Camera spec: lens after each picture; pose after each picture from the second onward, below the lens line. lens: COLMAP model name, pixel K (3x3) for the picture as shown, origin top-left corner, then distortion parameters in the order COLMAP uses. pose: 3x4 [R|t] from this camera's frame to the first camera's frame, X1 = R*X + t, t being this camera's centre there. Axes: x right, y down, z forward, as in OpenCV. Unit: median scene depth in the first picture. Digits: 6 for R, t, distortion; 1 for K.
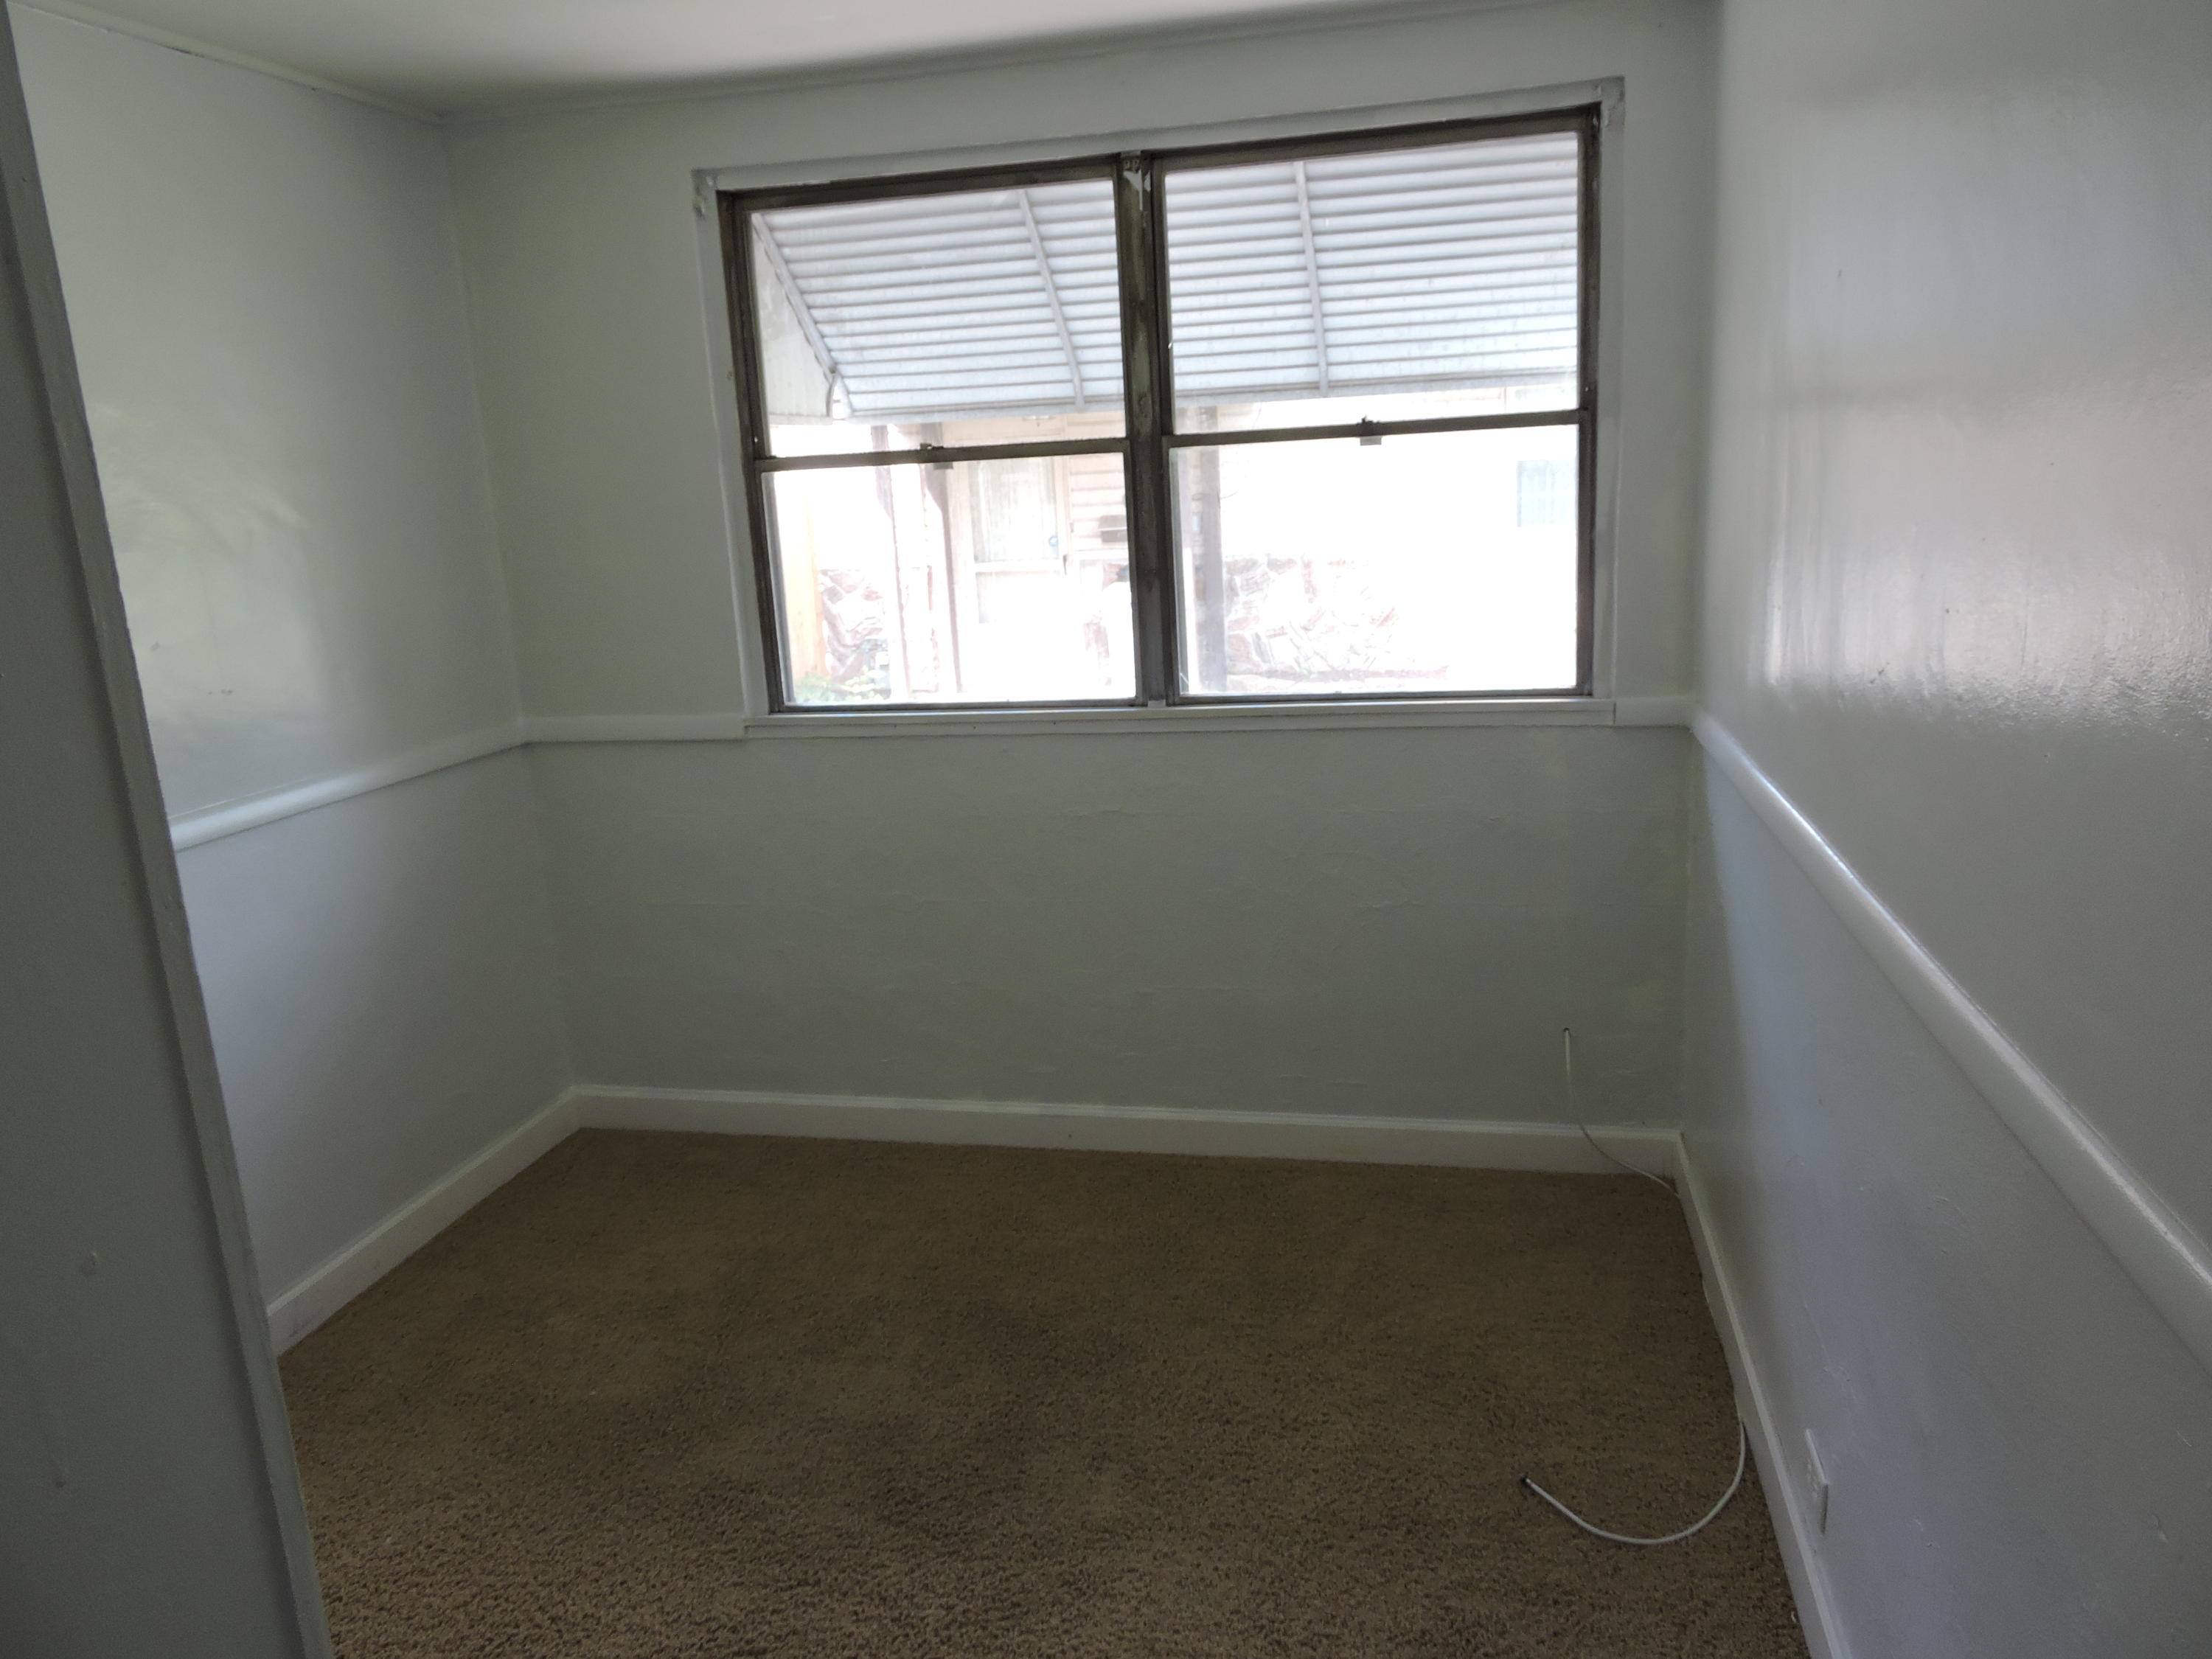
lens RADIAL K [[1492.3, 0, 1113.4], [0, 1492.3, 795.0], [0, 0, 1]] dist [-0.002112, -0.001237]
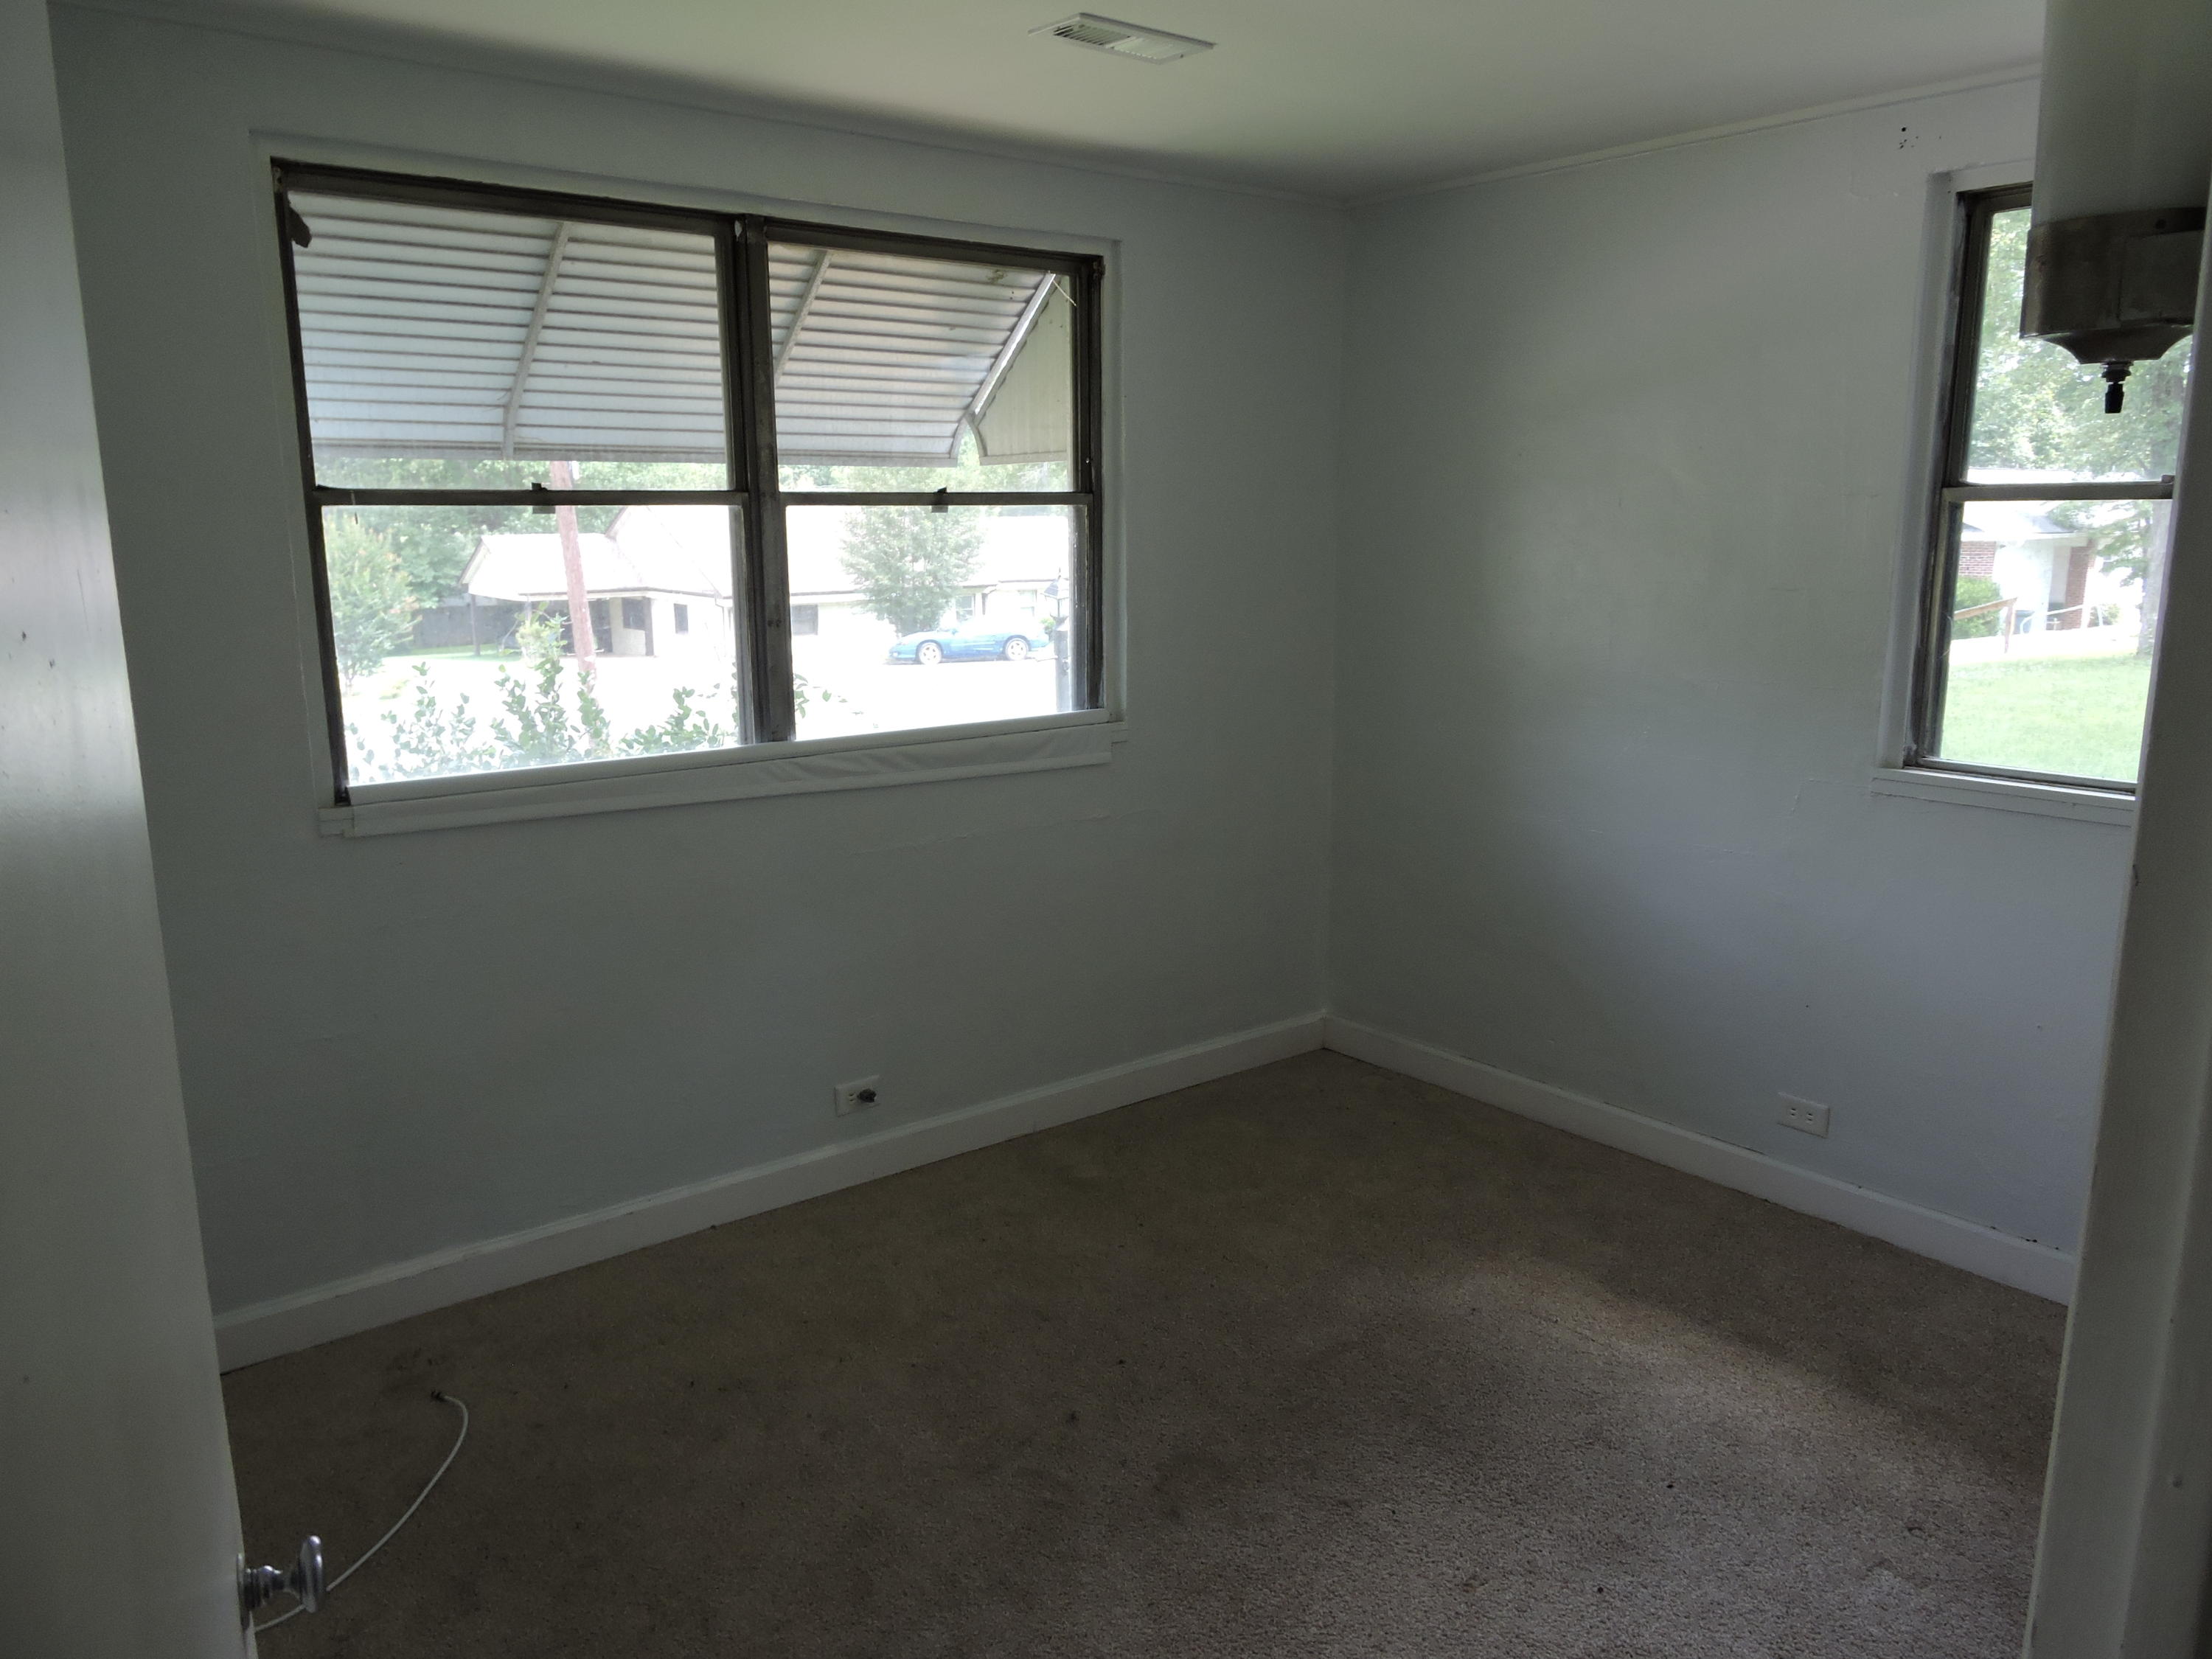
lens RADIAL K [[1579.5, 0, 1108.3], [0, 1579.5, 836.2], [0, 0, 1]] dist [-0.002779, -0.001714]
pose [[0.640869, -0.102964, 0.760714, -0.666041], [0.137043, 0.990390, 0.018598, 0.006036], [-0.755319, 0.092332, 0.648821, 0.138838]]
